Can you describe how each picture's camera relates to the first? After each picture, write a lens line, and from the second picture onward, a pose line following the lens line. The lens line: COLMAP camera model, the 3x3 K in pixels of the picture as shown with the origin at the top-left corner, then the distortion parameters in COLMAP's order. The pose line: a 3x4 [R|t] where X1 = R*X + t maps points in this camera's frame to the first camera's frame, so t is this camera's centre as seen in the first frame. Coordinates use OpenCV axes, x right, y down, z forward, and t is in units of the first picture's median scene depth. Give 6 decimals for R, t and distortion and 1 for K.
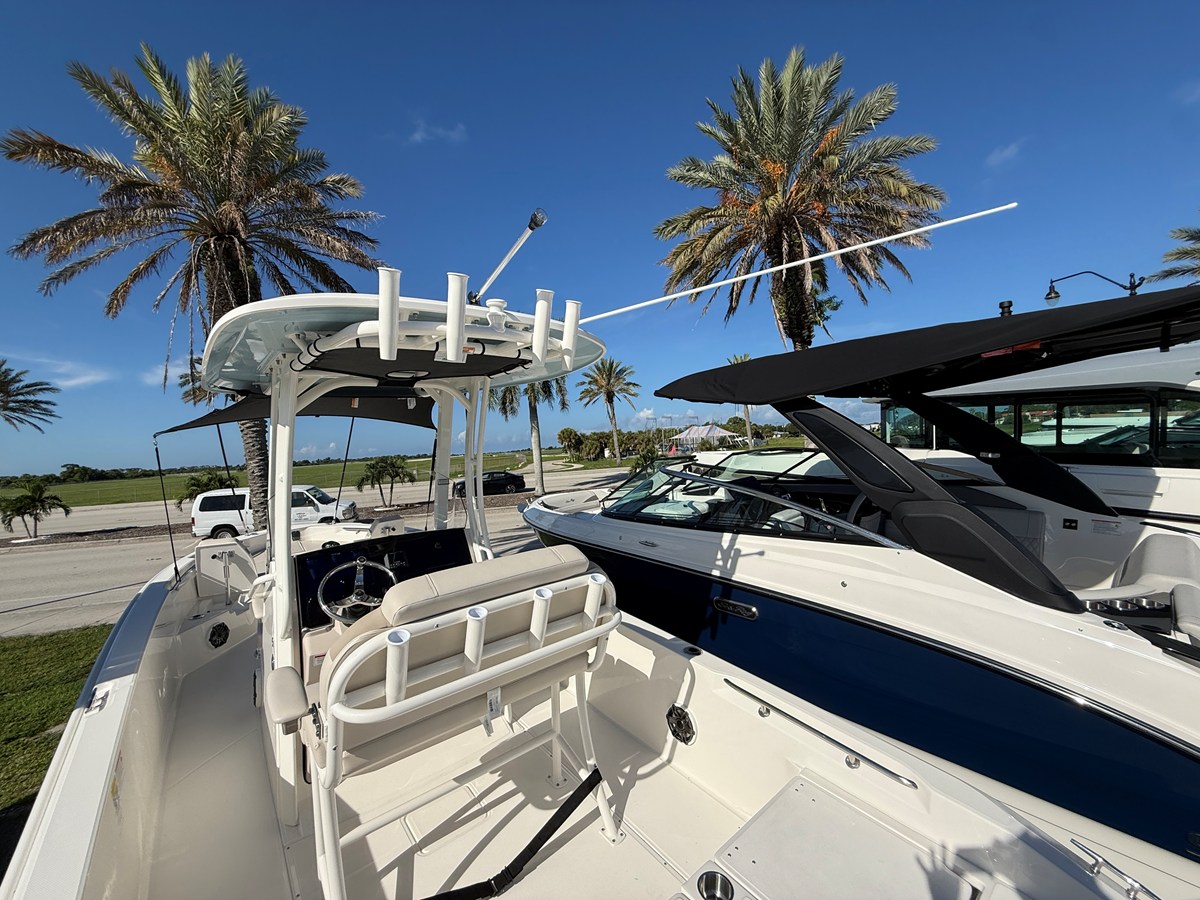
lens RADIAL K [[477.7, 0, 597.0], [0, 477.7, 452.6], [0, 0, 1]] dist [-0.000586, 0.000230]
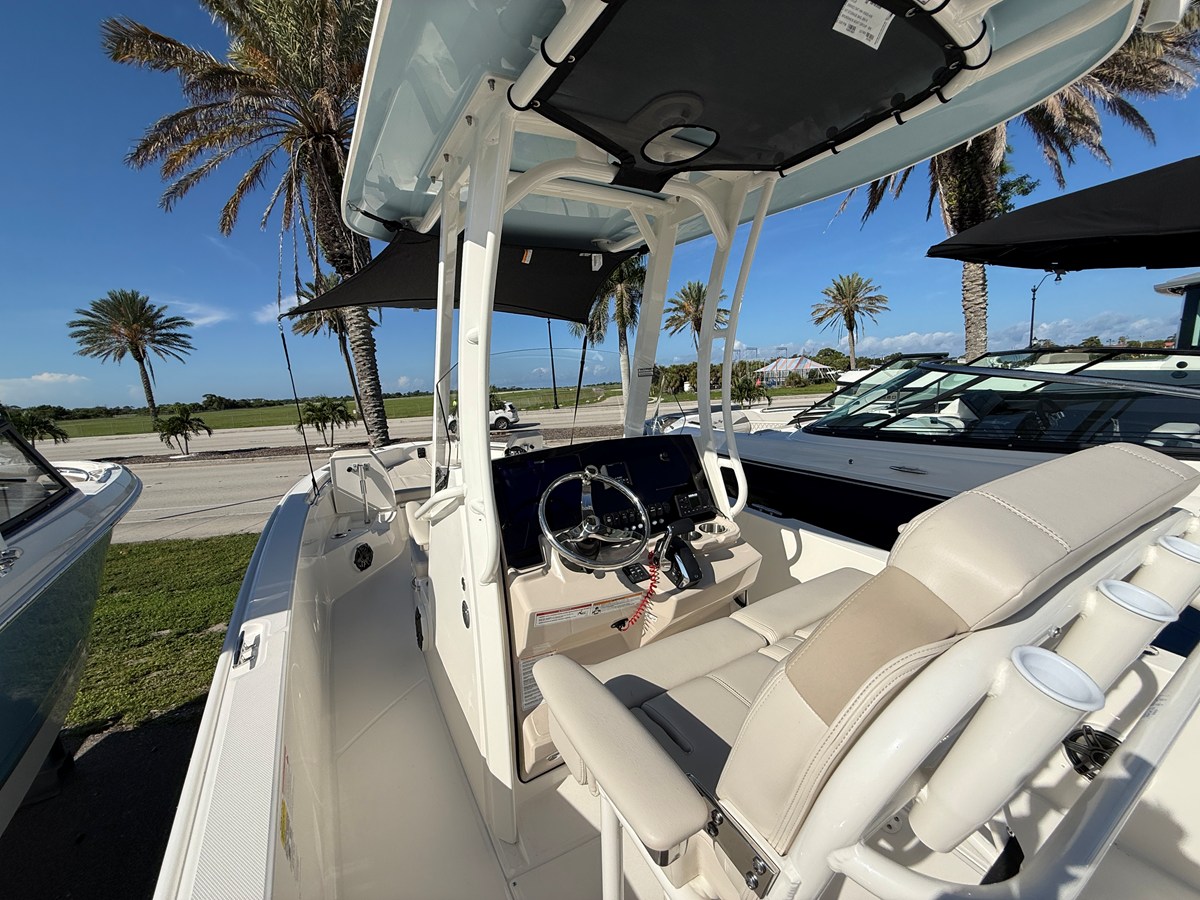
lens RADIAL K [[477.1, 0, 597.1], [0, 477.1, 452.1], [0, 0, 1]] dist [-0.000475, 0.000072]
pose [[0.987956, 0.026820, -0.152394, -0.086499], [-0.005959, 0.990728, 0.135727, 0.025577], [0.154621, -0.133184, 0.978956, 0.085373]]
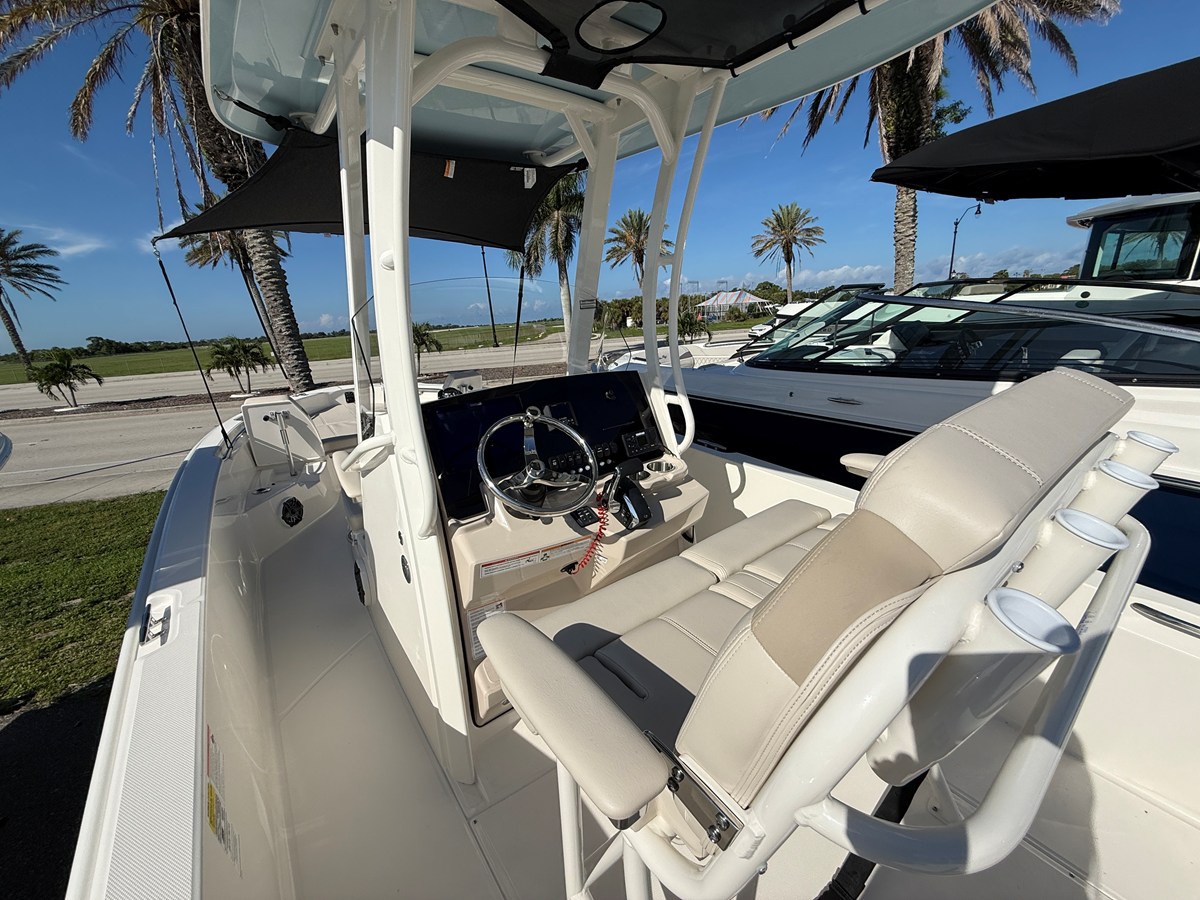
lens RADIAL K [[477.1, 0, 597.1], [0, 477.1, 452.1], [0, 0, 1]] dist [-0.000475, 0.000072]
pose [[0.999335, 0.004916, -0.036132, -0.087232], [0.004700, 0.965243, 0.261314, 0.026598], [0.036160, -0.261310, 0.964577, 0.093860]]
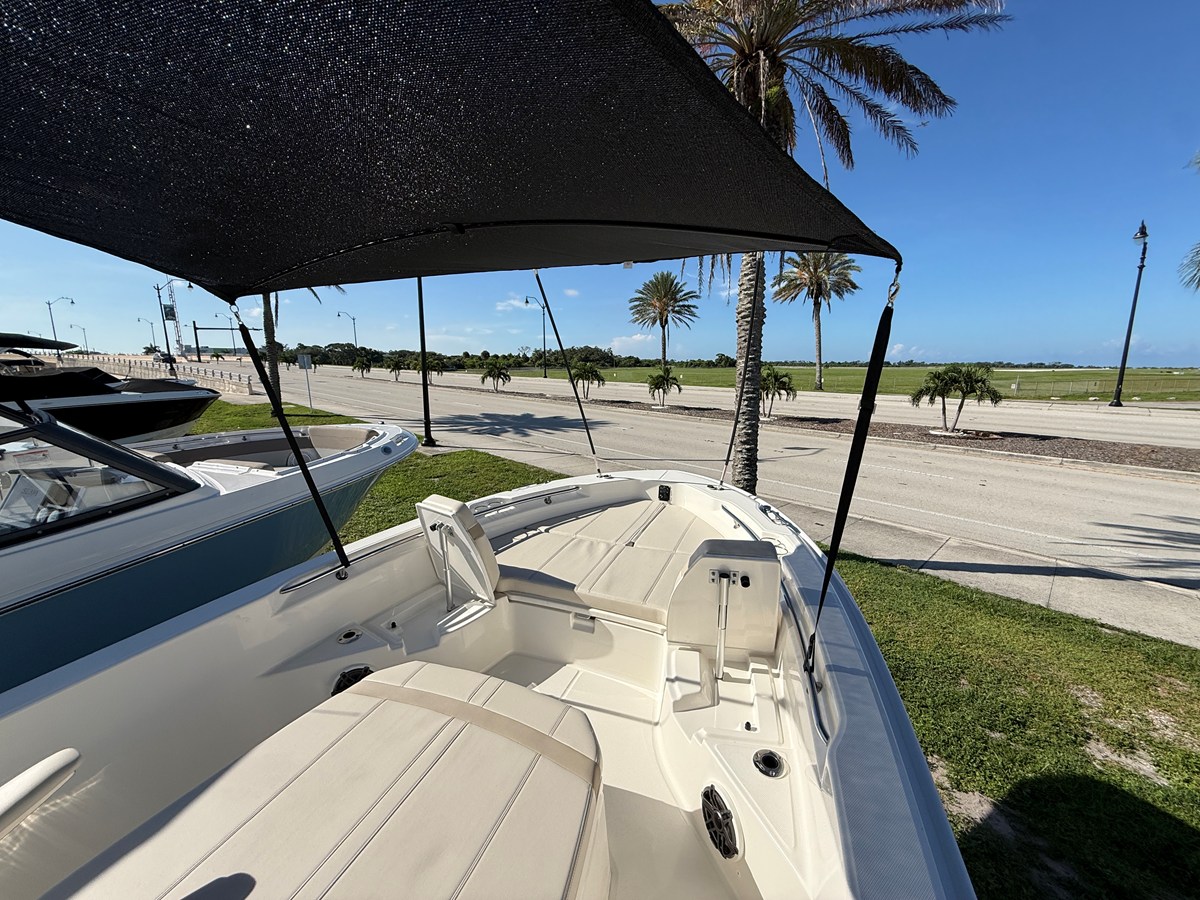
lens RADIAL K [[477.7, 0, 597.0], [0, 477.7, 452.6], [0, 0, 1]] dist [-0.000586, 0.000230]
pose [[0.464359, 0.226090, -0.856303, -0.094700], [-0.047732, 0.971850, 0.230714, -0.004396], [0.884360, -0.066261, 0.462079, 0.362527]]
